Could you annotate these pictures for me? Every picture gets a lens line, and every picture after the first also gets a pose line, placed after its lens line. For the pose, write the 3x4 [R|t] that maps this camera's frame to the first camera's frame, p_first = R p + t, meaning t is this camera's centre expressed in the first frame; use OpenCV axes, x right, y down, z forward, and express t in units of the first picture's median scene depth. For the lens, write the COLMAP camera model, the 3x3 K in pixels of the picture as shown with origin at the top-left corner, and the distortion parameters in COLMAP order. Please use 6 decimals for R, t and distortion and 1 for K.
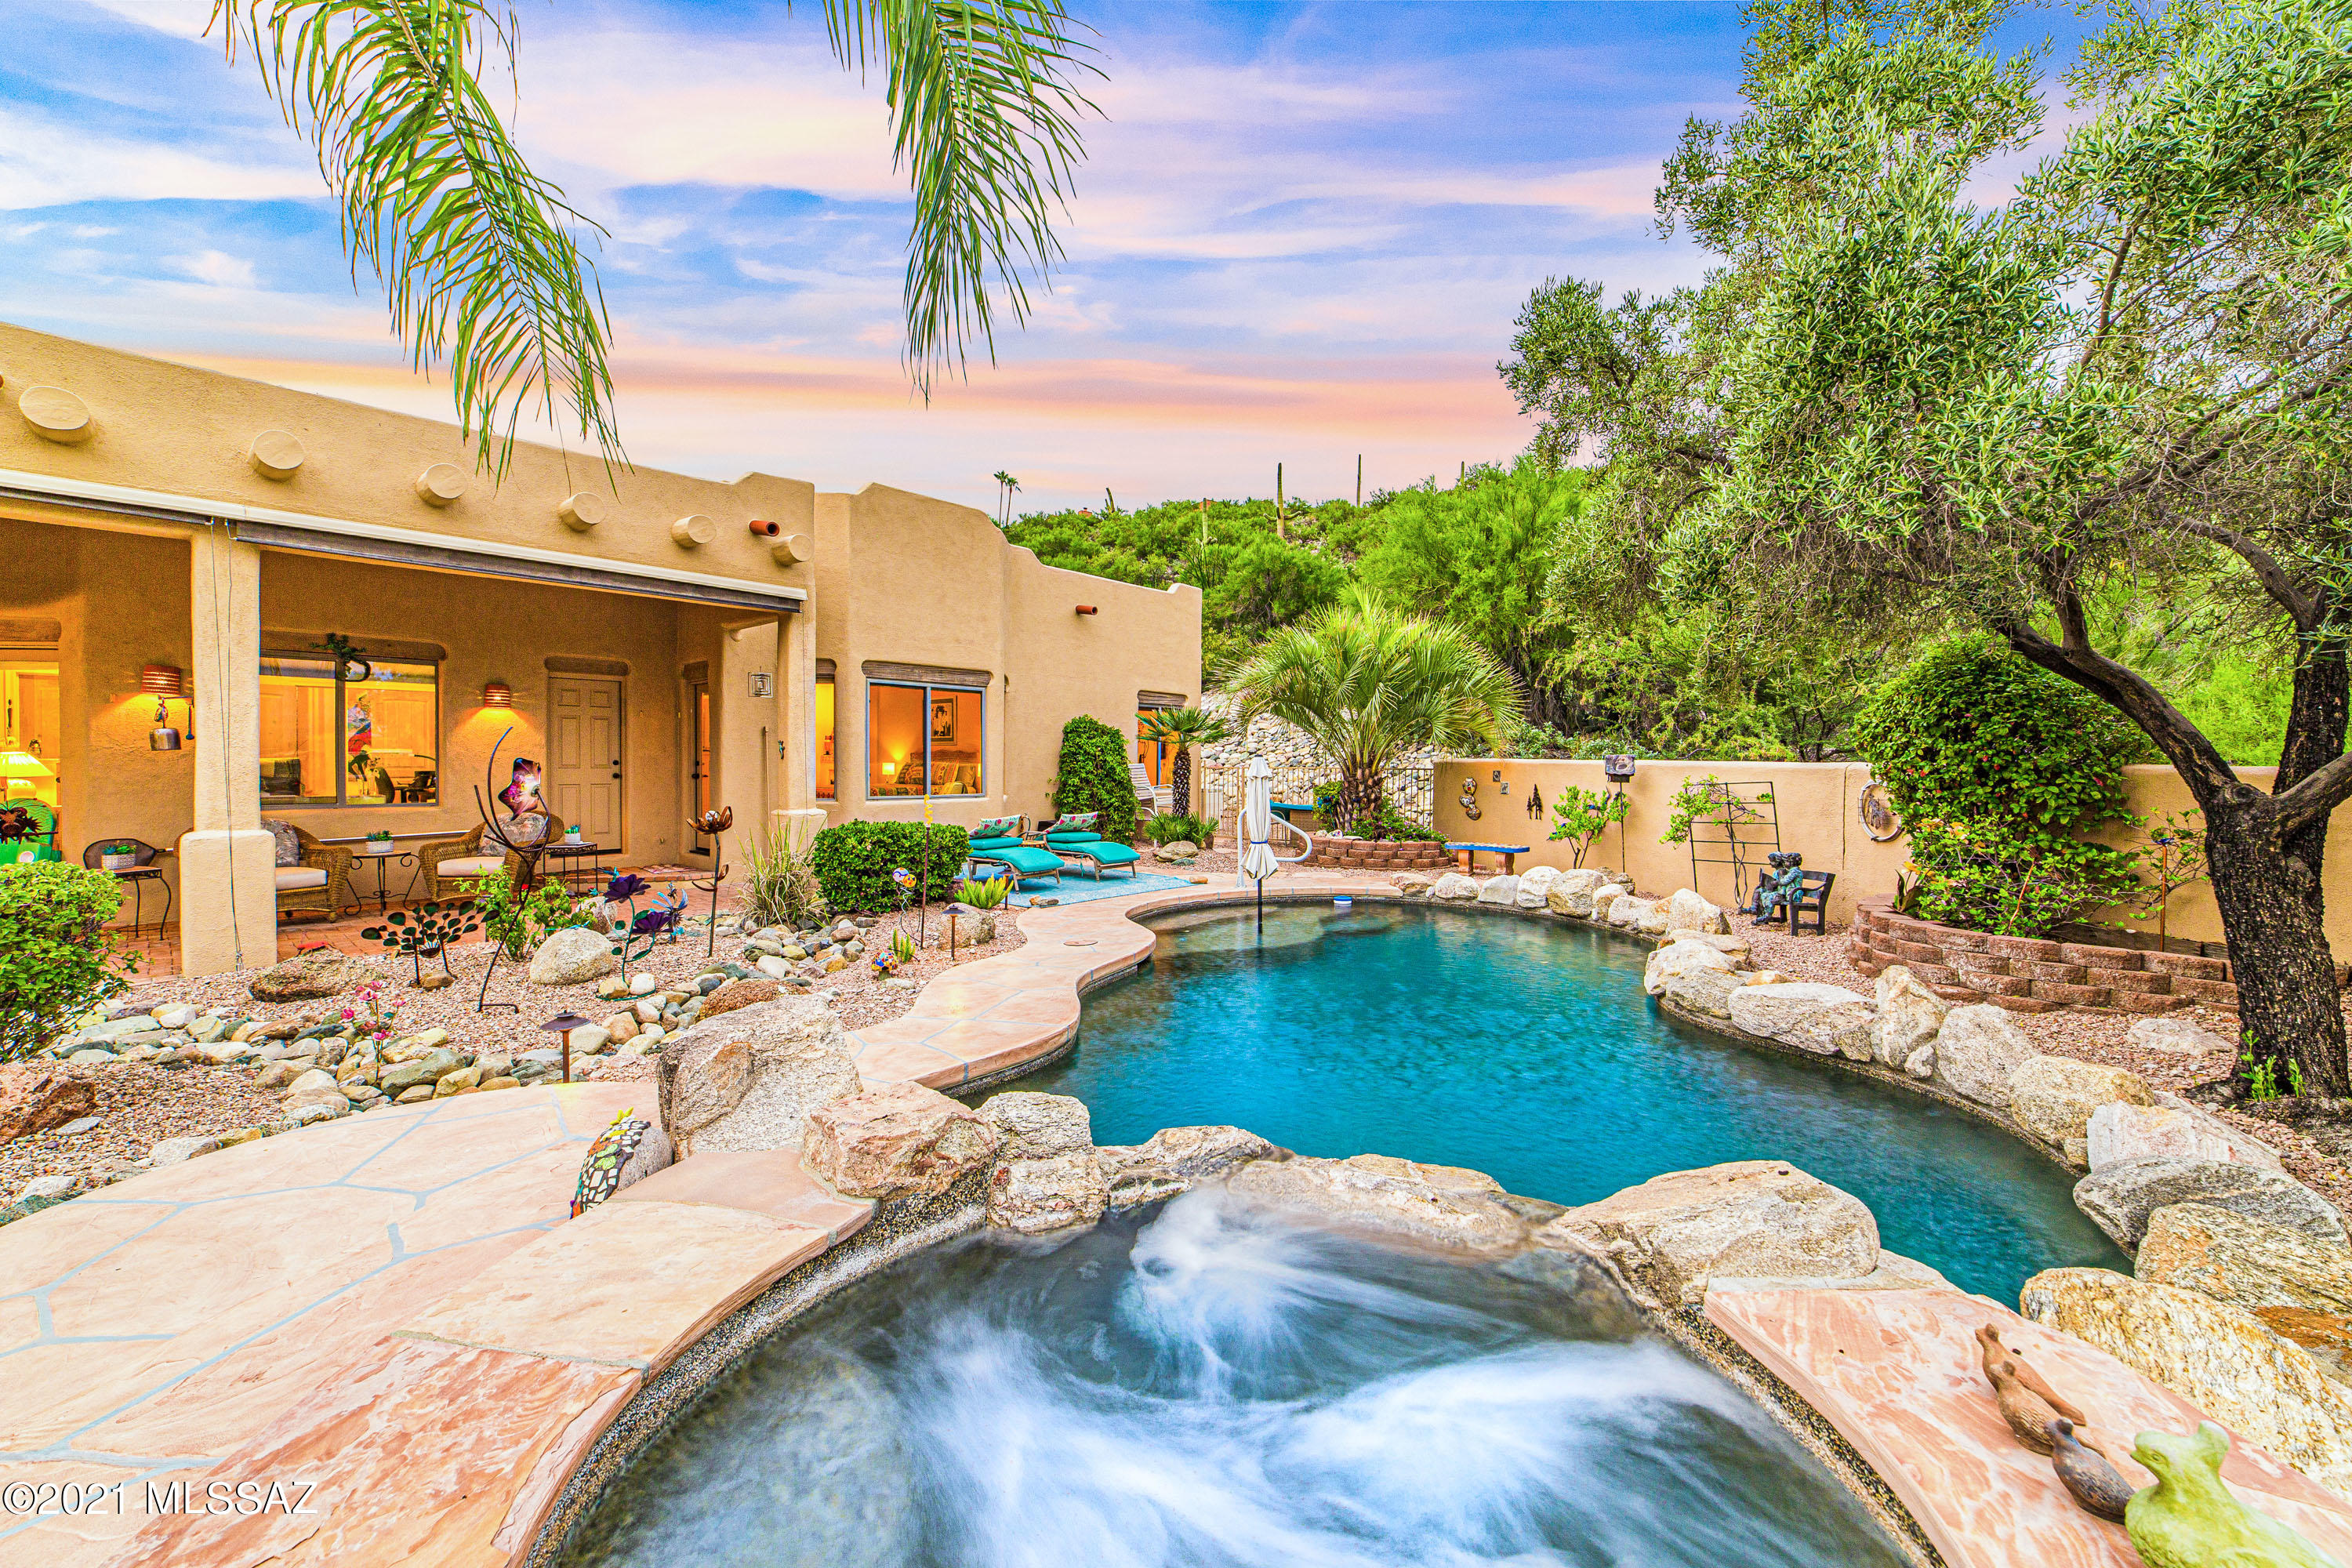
lens RADIAL K [[917.4, 0, 1176.0], [0, 917.4, 784.0], [0, 0, 1]] dist [-0.023491, 0.011094]
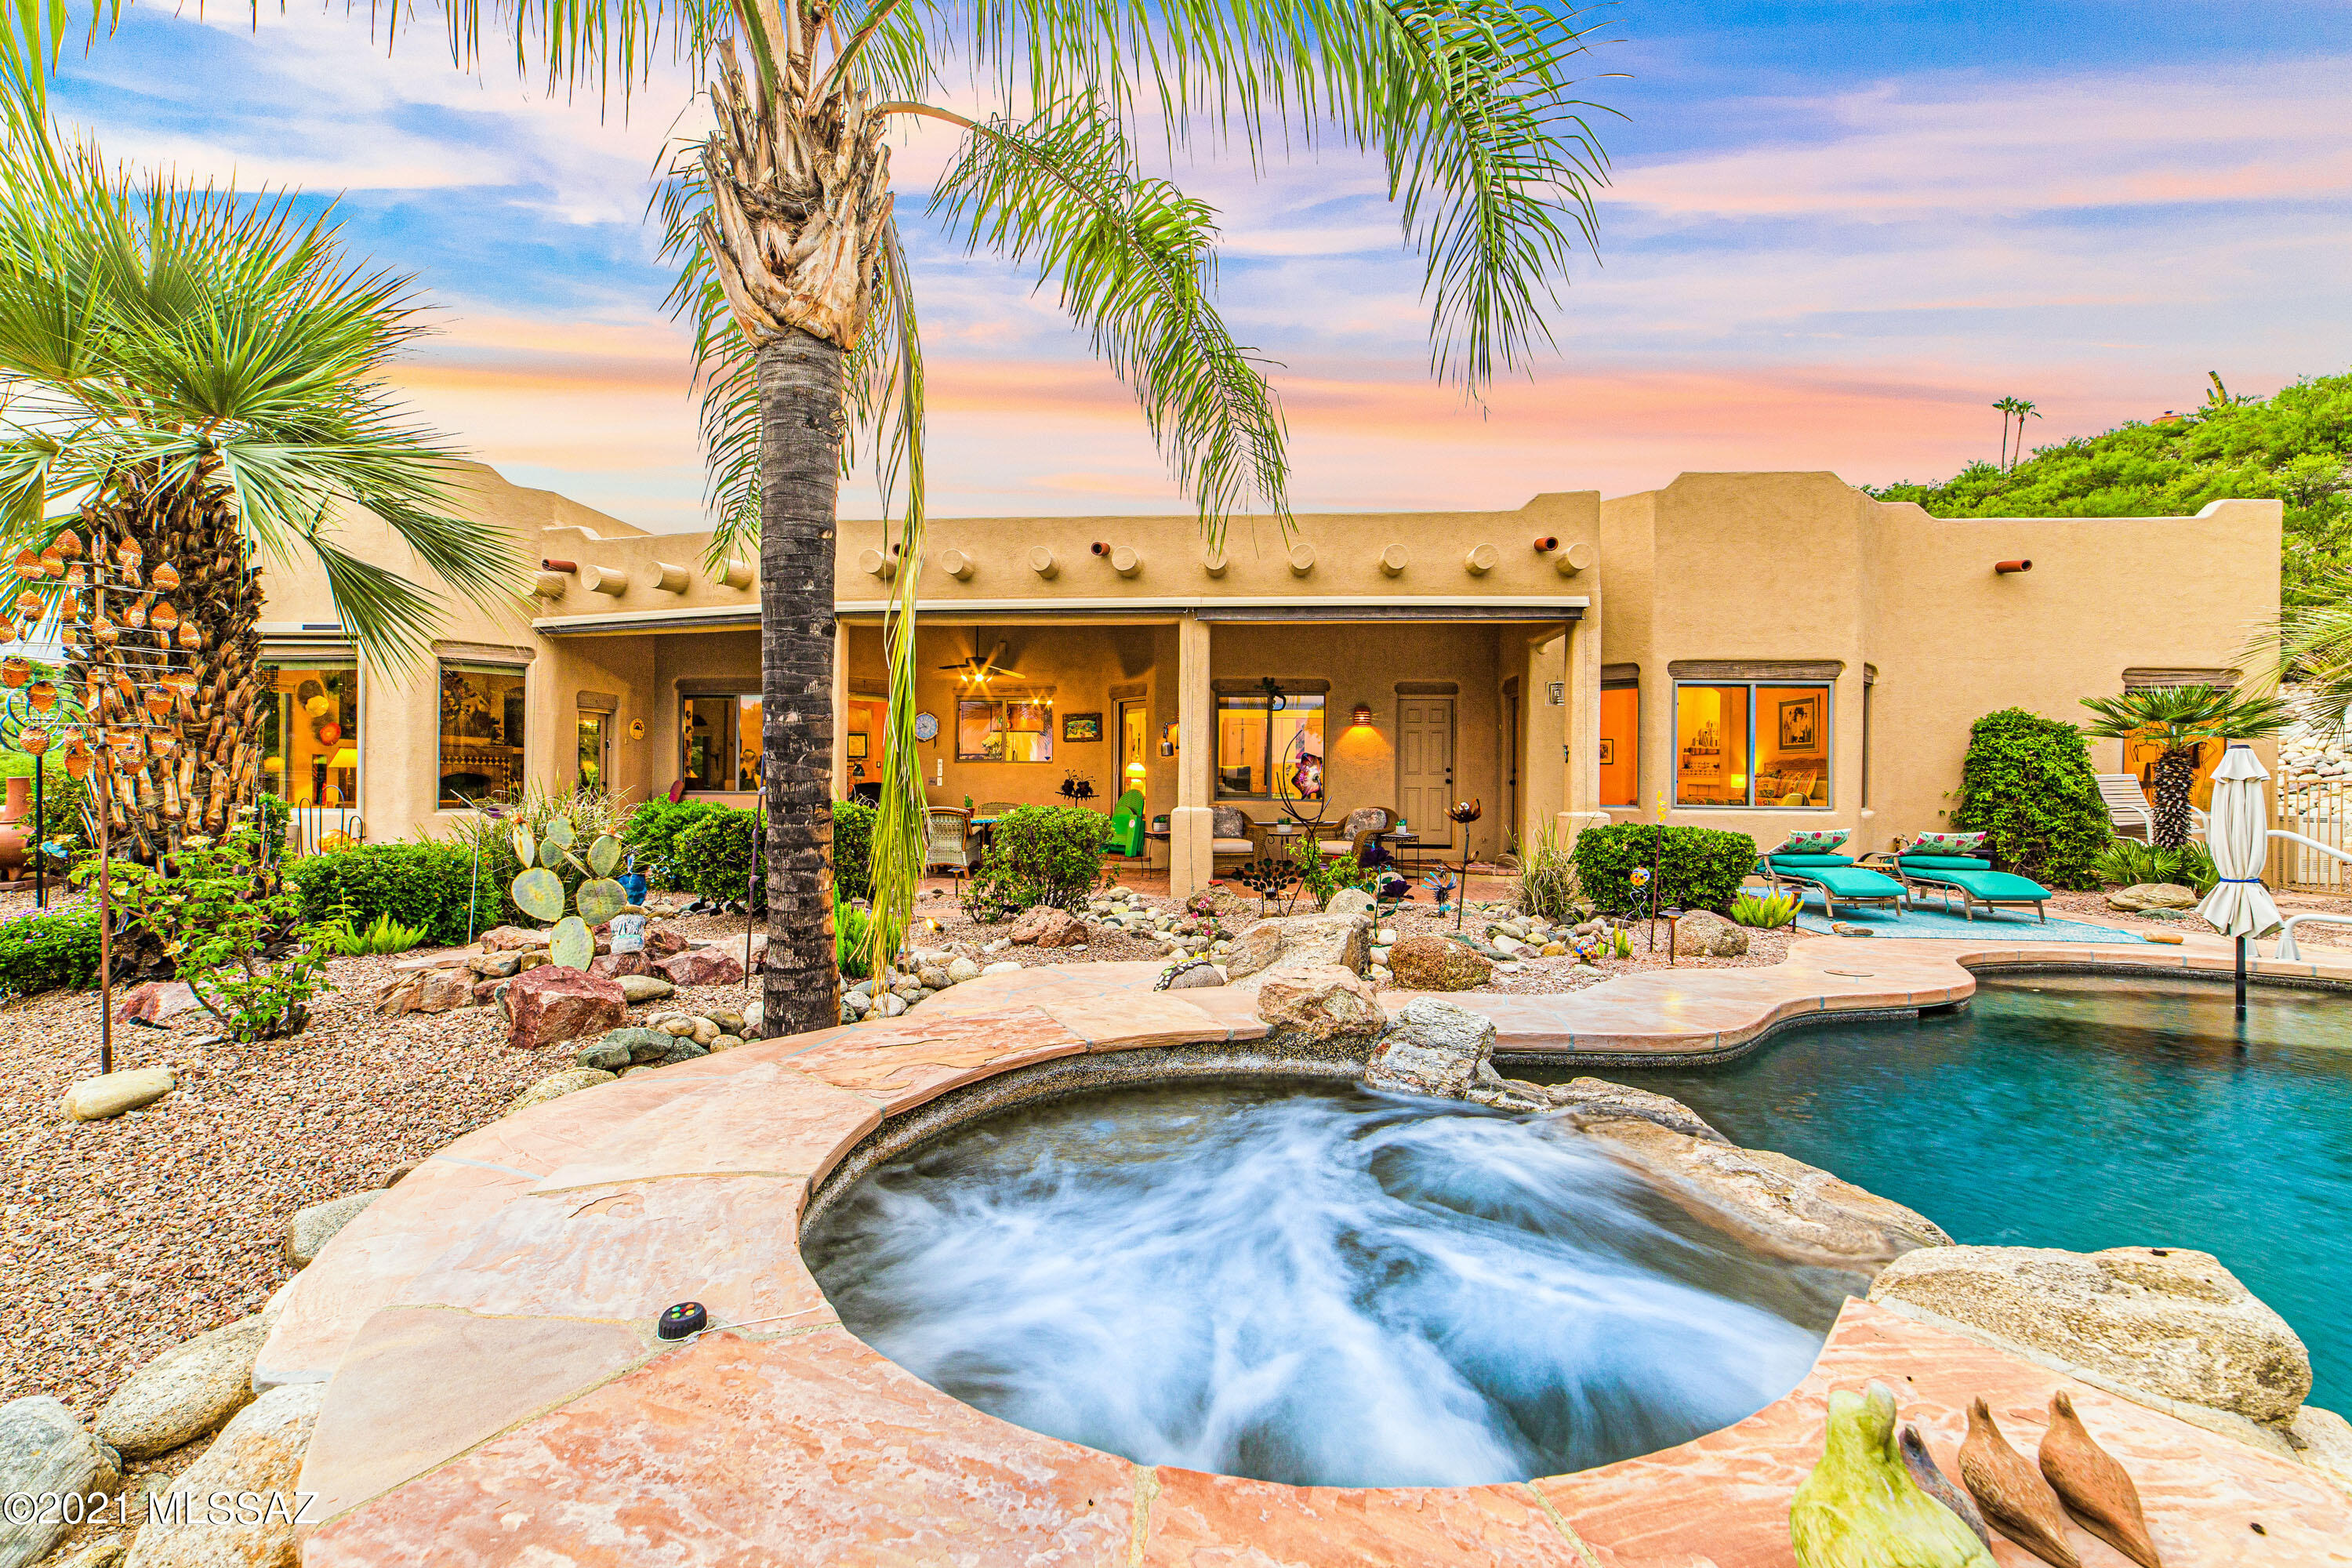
lens RADIAL K [[959.0, 0, 1185.1], [0, 959.0, 811.6], [0, 0, 1]] dist [-0.019215, 0.009374]
pose [[0.597844, 0.025032, -0.801222, 0.189458], [-0.026151, 0.999589, 0.011717, 0.027737], [0.801186, 0.013948, 0.598253, 0.000467]]
